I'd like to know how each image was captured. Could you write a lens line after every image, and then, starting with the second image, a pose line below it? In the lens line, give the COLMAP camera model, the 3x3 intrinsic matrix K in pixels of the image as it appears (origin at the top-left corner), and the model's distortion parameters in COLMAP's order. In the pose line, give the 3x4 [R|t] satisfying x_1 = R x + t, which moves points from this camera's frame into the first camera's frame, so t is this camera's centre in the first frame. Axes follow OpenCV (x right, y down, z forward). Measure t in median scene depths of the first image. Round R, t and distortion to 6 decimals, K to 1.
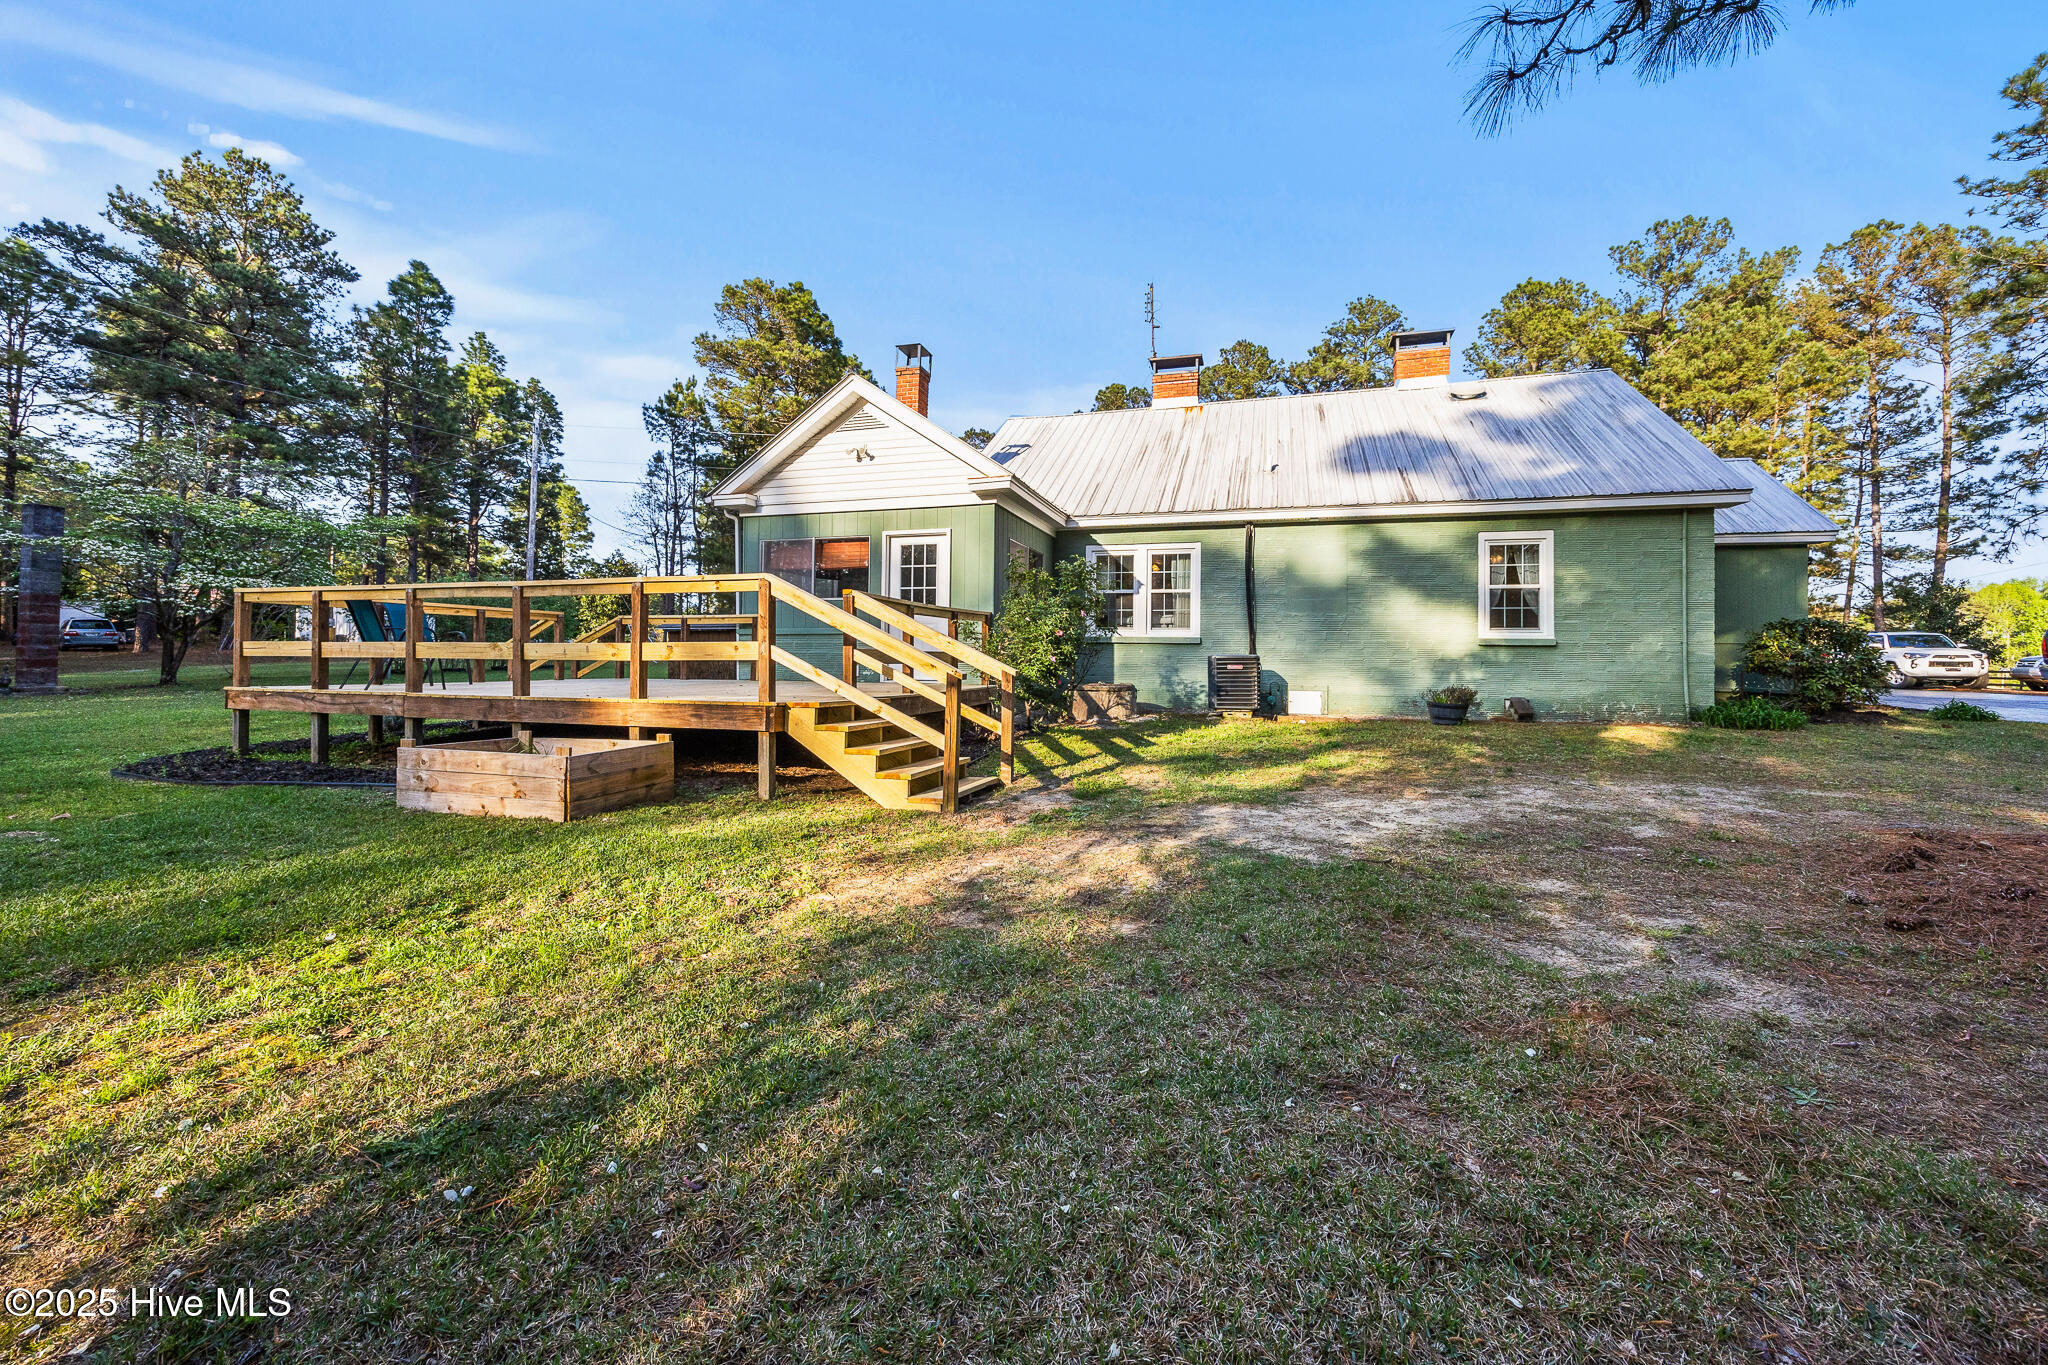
lens RADIAL K [[799.6, 0, 1027.2], [0, 799.6, 642.5], [0, 0, 1]] dist [0.000096, 0.000189]
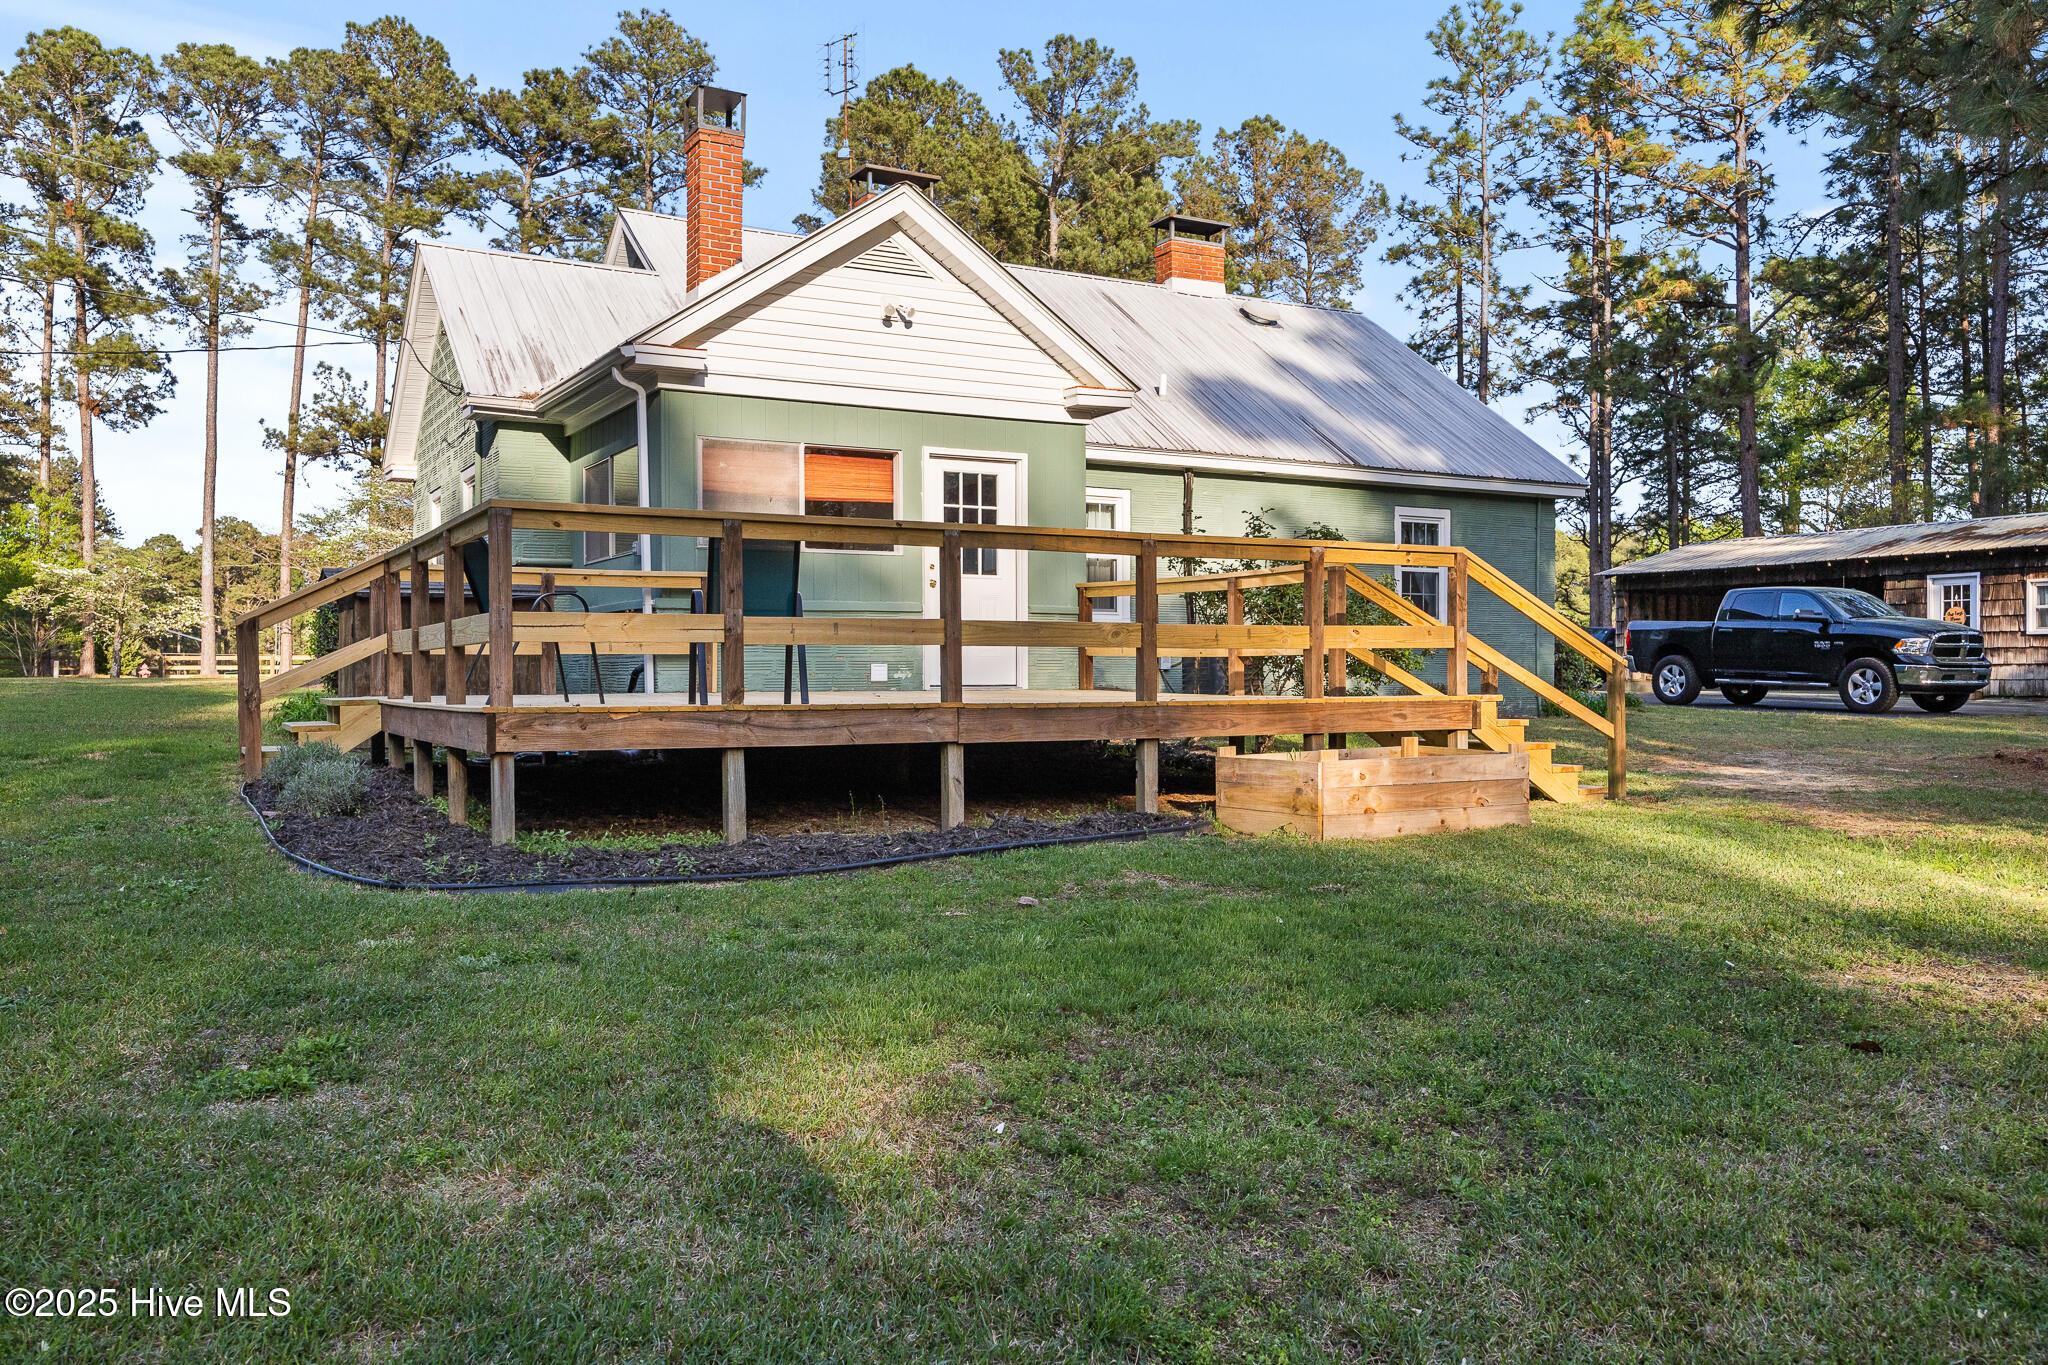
lens RADIAL K [[1616.0, 0, 1025.7], [0, 1616.0, 682.8], [0, 0, 1]] dist [-0.001481, -0.003828]
pose [[0.697595, -0.013976, 0.716356, -0.908599], [-0.009901, 0.999526, 0.029142, 0.006395], [-0.716424, -0.027421, 0.697126, 0.055494]]
